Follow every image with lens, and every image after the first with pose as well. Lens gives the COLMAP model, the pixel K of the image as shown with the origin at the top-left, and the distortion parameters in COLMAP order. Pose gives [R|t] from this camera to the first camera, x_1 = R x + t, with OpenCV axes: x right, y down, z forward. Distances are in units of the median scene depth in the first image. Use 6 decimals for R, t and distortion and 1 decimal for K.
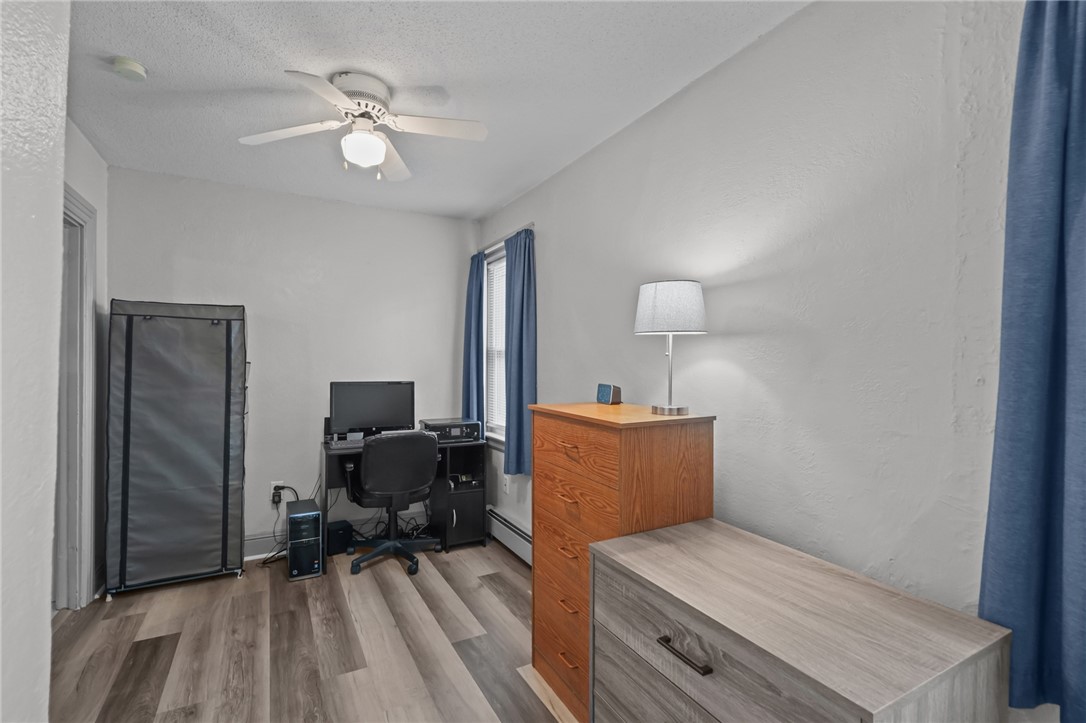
lens RADIAL K [[508.0, 0, 539.6], [0, 508.0, 360.7], [0, 0, 1]] dist [-0.004742, 0.000057]
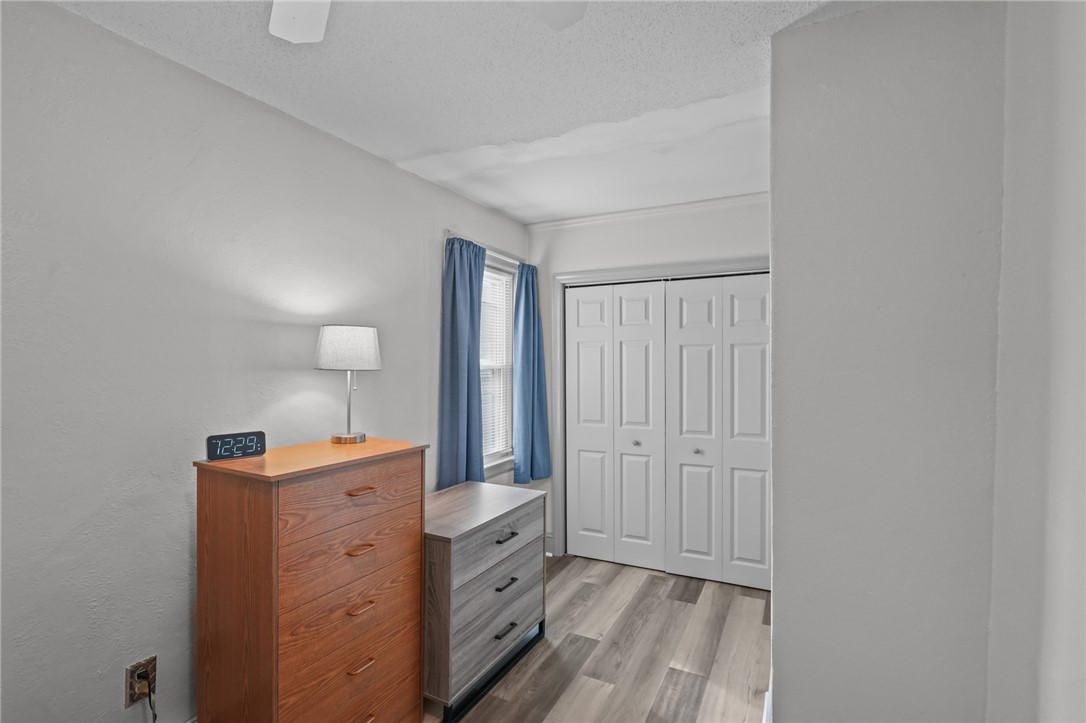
lens RADIAL K [[508.0, 0, 546.7], [0, 508.0, 368.8], [0, 0, 1]] dist [-0.004742, 0.000057]
pose [[-0.580922, -0.017575, 0.813769, -0.966691], [-0.005751, 0.999831, 0.017488, -0.083280], [-0.813939, 0.005479, -0.580925, 1.380619]]
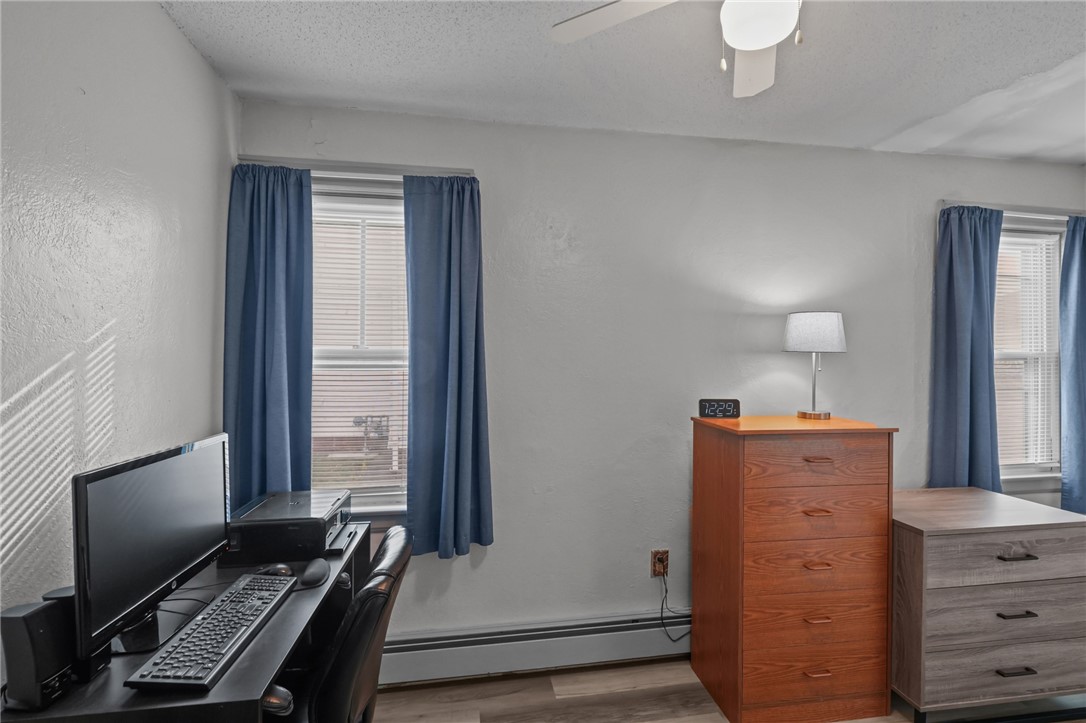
lens RADIAL K [[508.0, 0, 545.3], [0, 508.0, 351.3], [0, 0, 1]] dist [-0.004742, 0.000057]
pose [[0.305455, 0.009406, 0.952160, -1.184470], [-0.002751, 0.999956, -0.008995, -0.046807], [-0.952203, 0.000128, 0.305467, 1.326719]]
